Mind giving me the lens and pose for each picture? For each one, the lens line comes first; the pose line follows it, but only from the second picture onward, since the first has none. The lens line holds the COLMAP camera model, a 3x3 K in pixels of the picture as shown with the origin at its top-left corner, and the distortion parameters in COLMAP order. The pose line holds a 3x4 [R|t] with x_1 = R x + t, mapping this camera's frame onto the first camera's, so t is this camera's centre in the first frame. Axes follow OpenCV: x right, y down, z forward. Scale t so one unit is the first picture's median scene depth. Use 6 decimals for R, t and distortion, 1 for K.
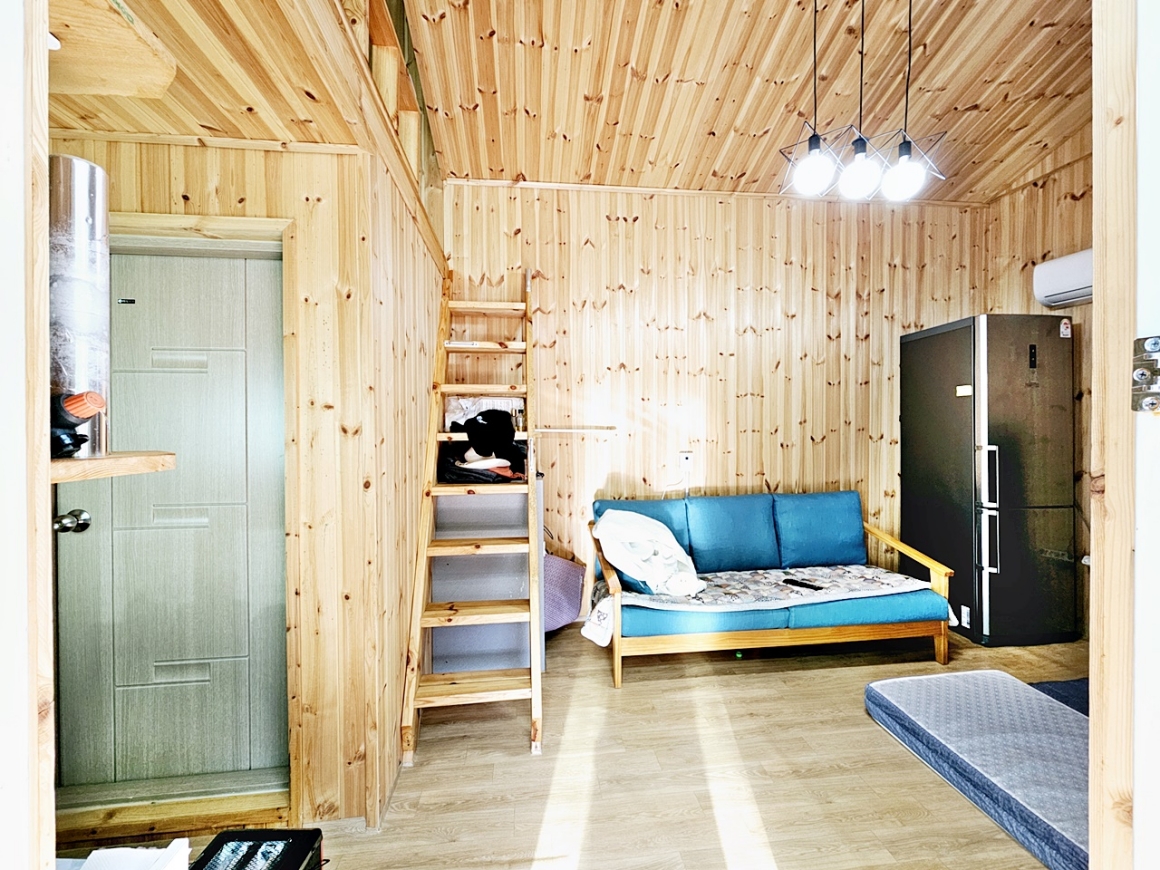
lens RADIAL K [[467.7, 0, 580.0], [0, 467.7, 435.0], [0, 0, 1]] dist [-0.001292, -0.002659]
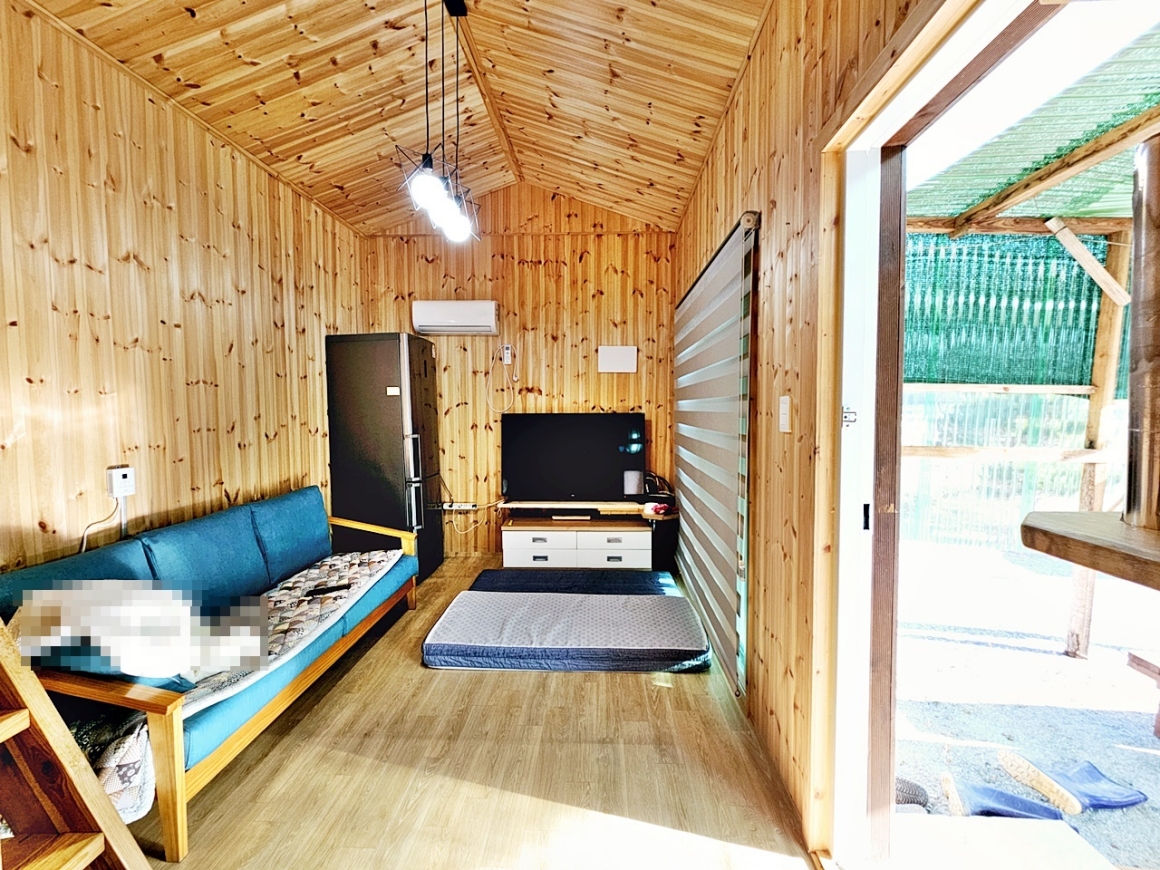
lens RADIAL K [[467.7, 0, 580.0], [0, 467.7, 435.0], [0, 0, 1]] dist [-0.001292, -0.002659]
pose [[0.167188, -0.050389, 0.984637, -0.294359], [0.021996, 0.998635, 0.047371, -0.023674], [-0.985680, 0.013738, 0.168068, 0.270015]]
